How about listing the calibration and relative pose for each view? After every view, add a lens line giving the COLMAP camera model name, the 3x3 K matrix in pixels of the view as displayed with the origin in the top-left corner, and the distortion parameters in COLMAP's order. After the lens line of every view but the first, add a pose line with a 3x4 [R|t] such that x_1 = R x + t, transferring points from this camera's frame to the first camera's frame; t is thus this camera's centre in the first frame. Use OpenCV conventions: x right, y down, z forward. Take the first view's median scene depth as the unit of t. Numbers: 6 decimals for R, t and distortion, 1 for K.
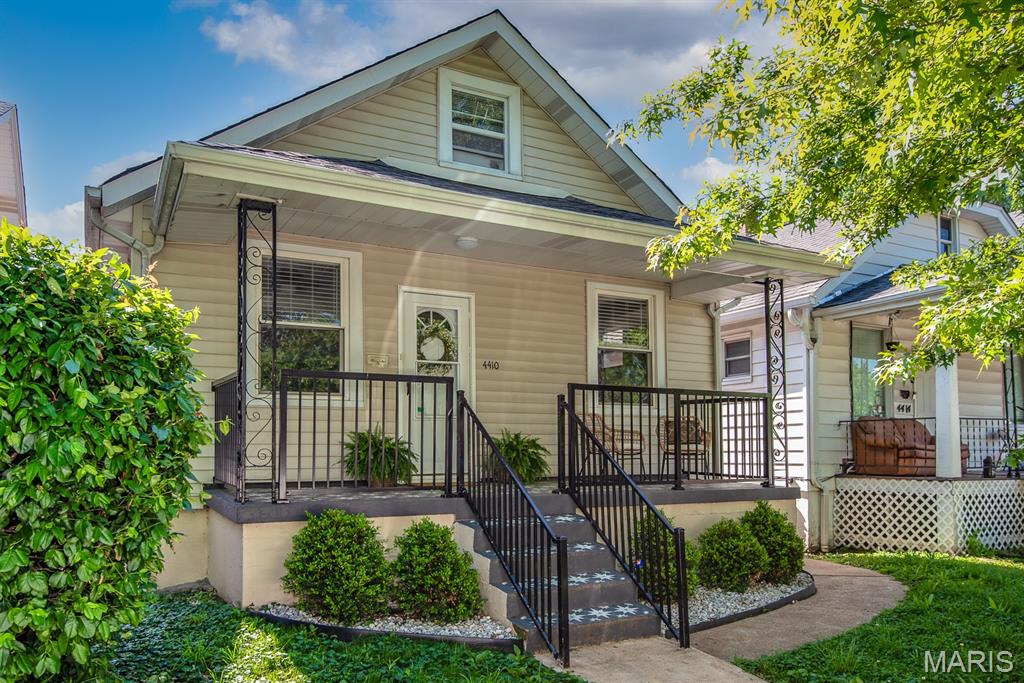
lens RADIAL K [[715.1, 0, 509.1], [0, 715.1, 402.5], [0, 0, 1]] dist [0.000236, -0.030207]
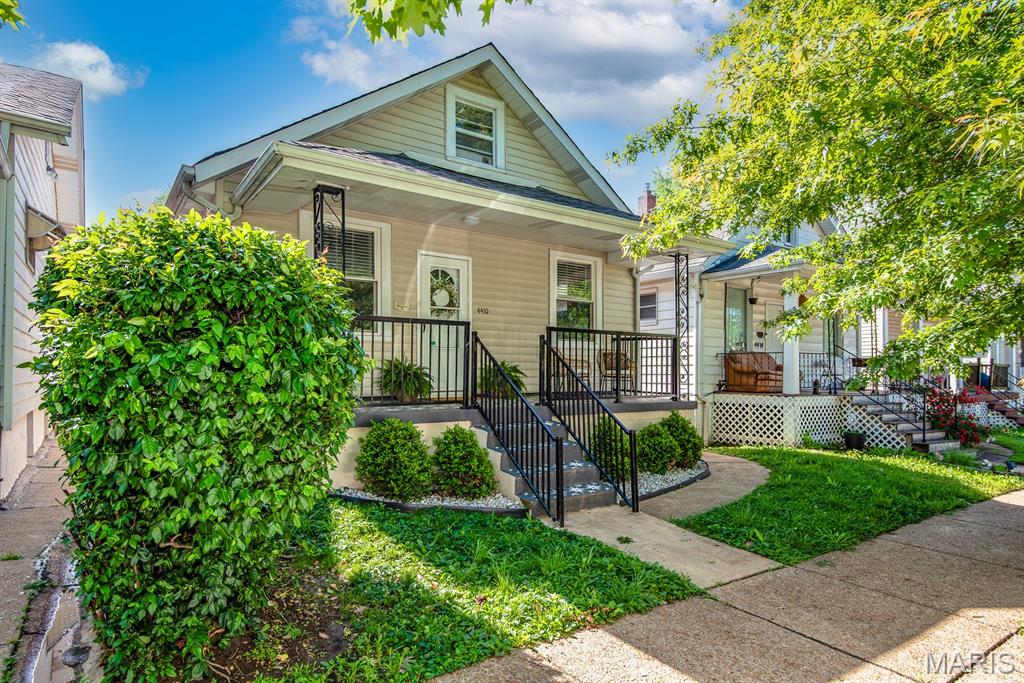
lens RADIAL K [[567.7, 0, 515.0], [0, 567.7, 343.1], [0, 0, 1]] dist [0.020824, -0.000062]
pose [[0.990334, 0.014190, 0.137973, -0.122946], [-0.017313, 0.999620, 0.021462, -0.016447], [-0.137616, -0.023643, 0.990203, -0.080468]]
